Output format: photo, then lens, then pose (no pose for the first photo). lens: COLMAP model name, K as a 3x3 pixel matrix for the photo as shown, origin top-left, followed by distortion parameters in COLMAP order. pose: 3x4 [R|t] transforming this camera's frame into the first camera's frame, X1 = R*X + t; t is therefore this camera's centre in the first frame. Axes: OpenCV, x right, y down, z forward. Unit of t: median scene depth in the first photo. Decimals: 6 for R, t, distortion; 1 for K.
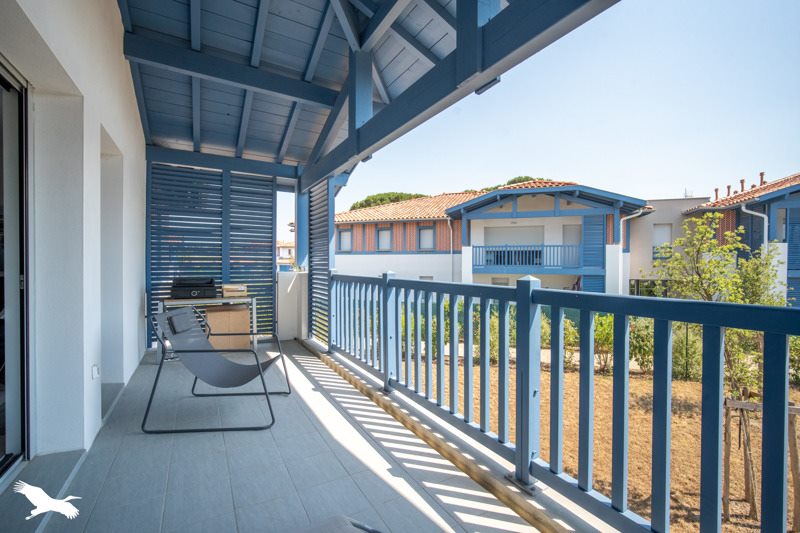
lens RADIAL K [[348.0, 0, 400.0], [0, 348.0, 266.5], [0, 0, 1]] dist [-0.000389, -0.000241]
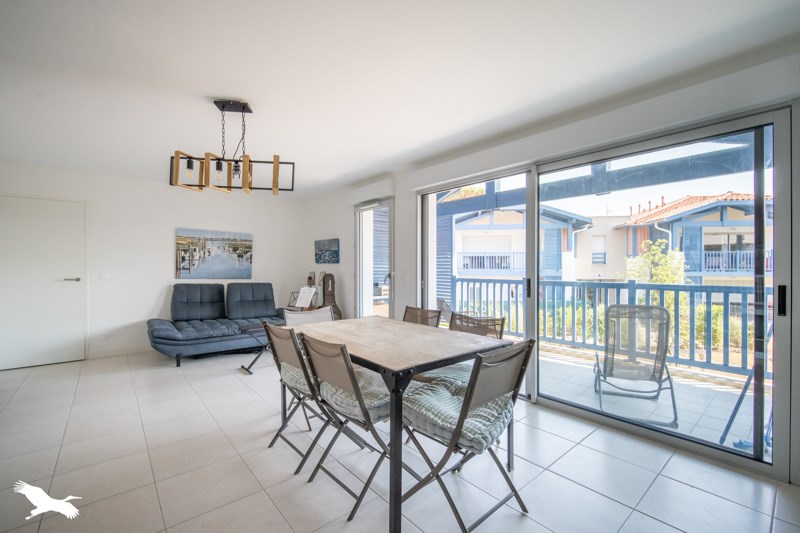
lens RADIAL K [[348.0, 0, 400.0], [0, 348.0, 266.5], [0, 0, 1]] dist [-0.000389, -0.000241]
pose [[0.983712, -0.008389, 0.179555, -0.255285], [0.009574, 0.999938, -0.005731, -0.008417], [-0.179496, 0.007356, 0.983731, -0.169605]]
